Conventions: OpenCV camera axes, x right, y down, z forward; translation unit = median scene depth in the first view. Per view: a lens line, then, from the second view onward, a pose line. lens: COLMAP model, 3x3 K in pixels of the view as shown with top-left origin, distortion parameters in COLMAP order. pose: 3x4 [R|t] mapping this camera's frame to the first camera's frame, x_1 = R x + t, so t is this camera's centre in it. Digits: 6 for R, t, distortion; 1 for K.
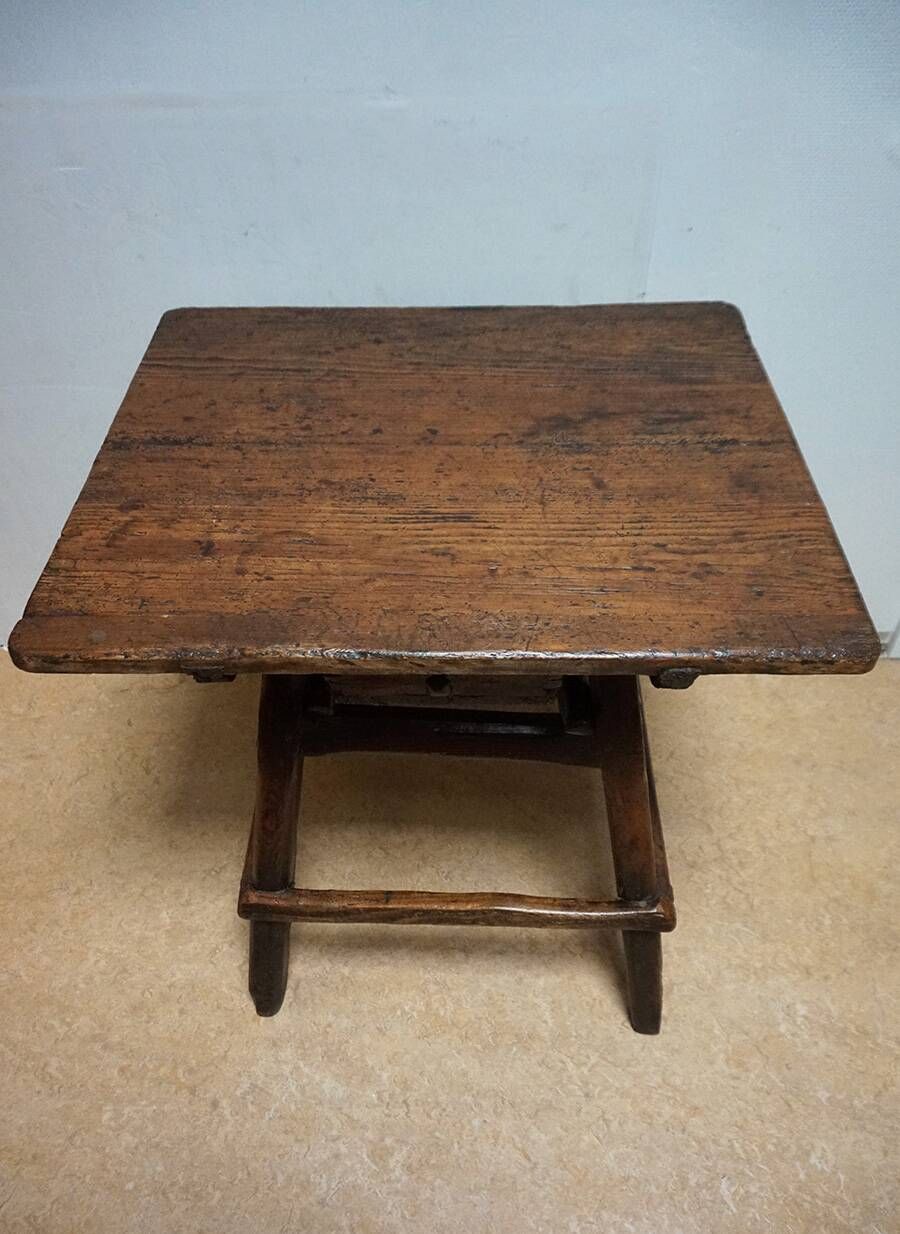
lens RADIAL K [[932.4, 0, 451.2], [0, 932.4, 664.9], [0, 0, 1]] dist [-0.052971, 0.039976]
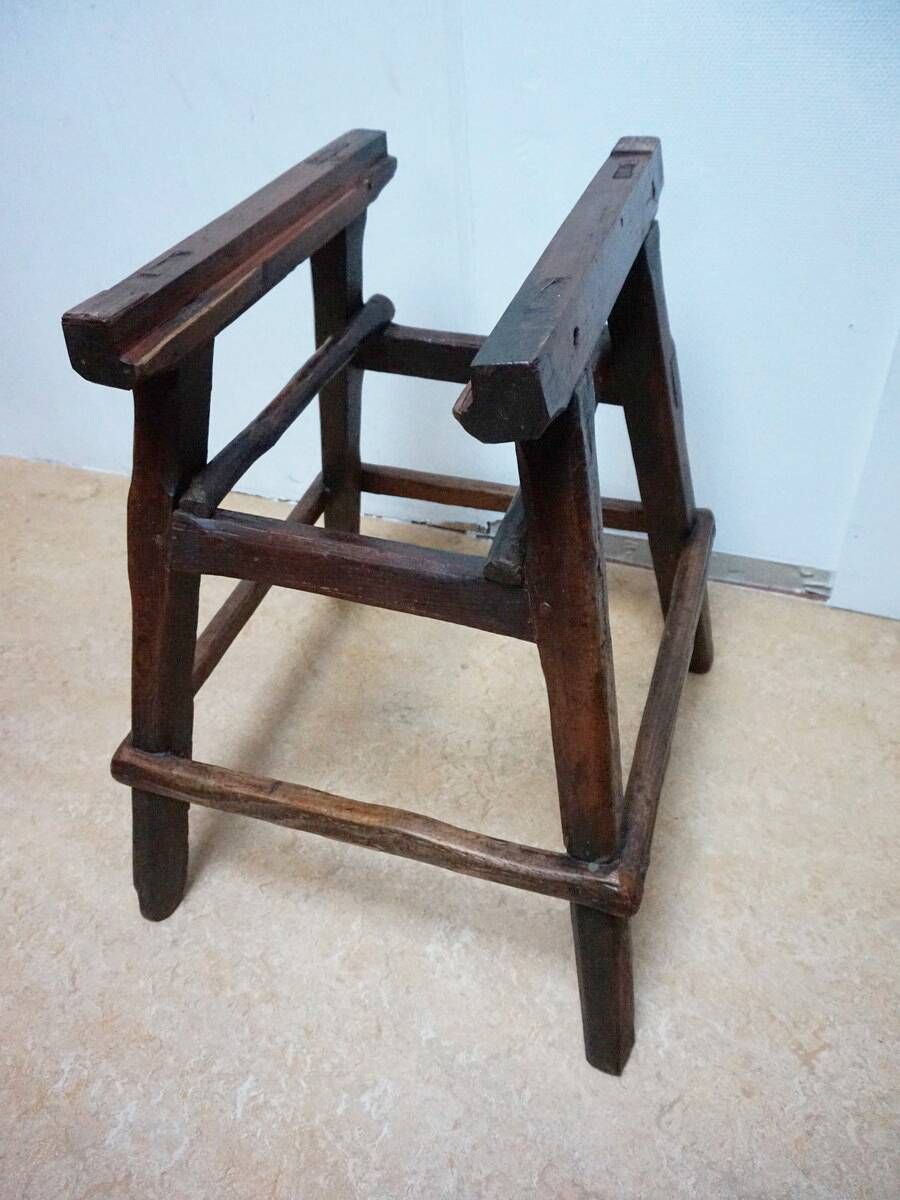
lens RADIAL K [[918.7, 0, 458.0], [0, 918.7, 620.2], [0, 0, 1]] dist [-0.043737, 0.032563]
pose [[0.936447, 0.195189, -0.291494, 0.556359], [-0.216890, 0.975215, -0.043754, 0.148410], [0.275729, 0.104196, 0.955572, 0.224198]]
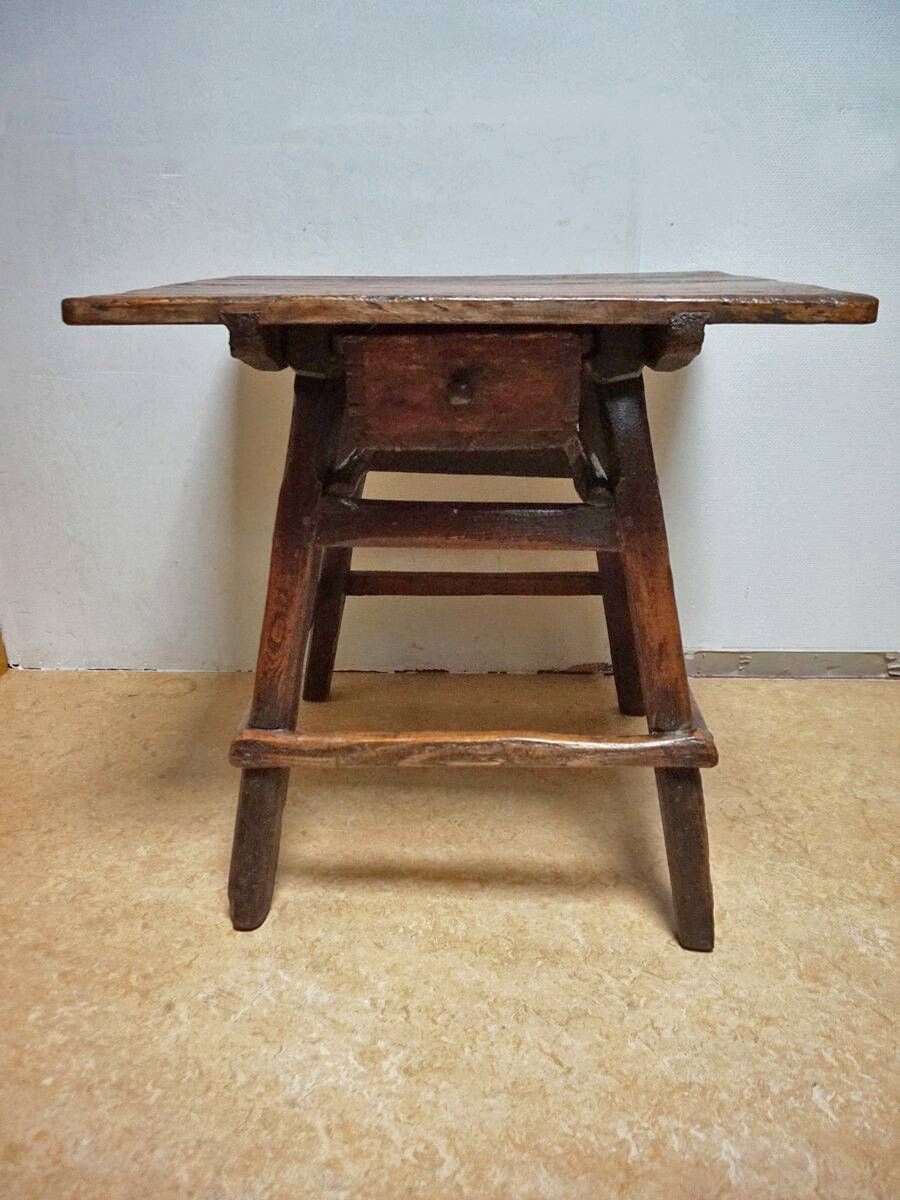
lens RADIAL K [[918.7, 0, 448.7], [0, 918.7, 611.7], [0, 0, 1]] dist [-0.043737, 0.032563]
pose [[0.999651, 0.016046, -0.020973, -0.000388], [-0.023446, 0.904755, -0.425286, 0.476355], [0.012151, 0.425630, 0.904816, 0.126260]]
